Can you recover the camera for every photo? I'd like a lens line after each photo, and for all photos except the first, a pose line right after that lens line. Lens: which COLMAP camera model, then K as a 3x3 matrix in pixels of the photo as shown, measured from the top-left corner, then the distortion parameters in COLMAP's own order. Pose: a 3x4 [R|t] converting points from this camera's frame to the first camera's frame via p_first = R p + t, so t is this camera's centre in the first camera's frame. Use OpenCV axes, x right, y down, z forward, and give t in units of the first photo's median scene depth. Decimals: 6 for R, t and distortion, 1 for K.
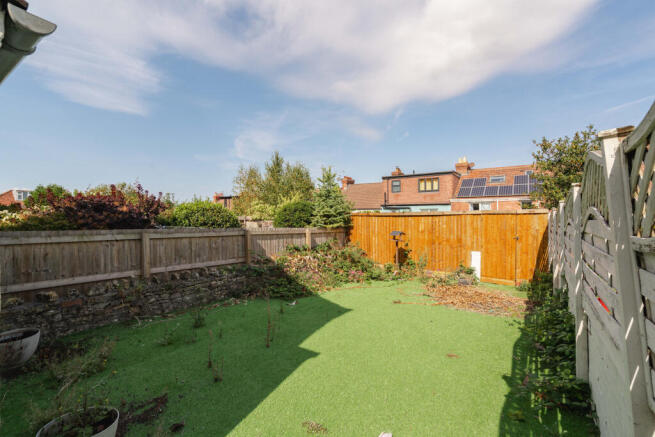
lens RADIAL K [[301.2, 0, 327.2], [0, 301.2, 219.2], [0, 0, 1]] dist [0.002192, 0.000330]
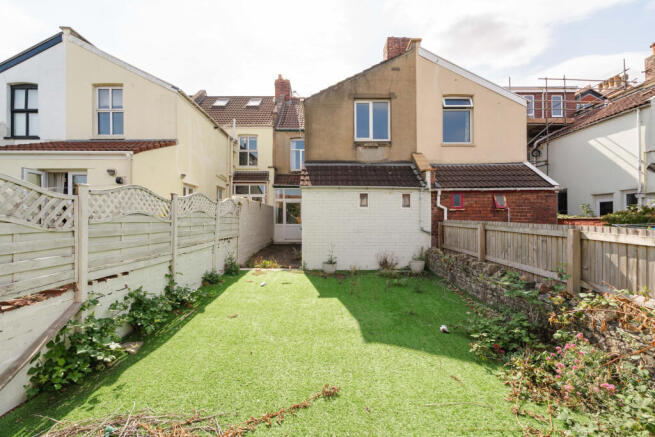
lens RADIAL K [[301.2, 0, 327.6], [0, 301.2, 218.9], [0, 0, 1]] dist [0.002192, 0.000330]
pose [[-0.820140, -0.004381, -0.572146, 0.607252], [-0.000769, 0.999978, -0.006554, 0.027786], [0.572162, -0.004935, -0.820126, 1.690218]]
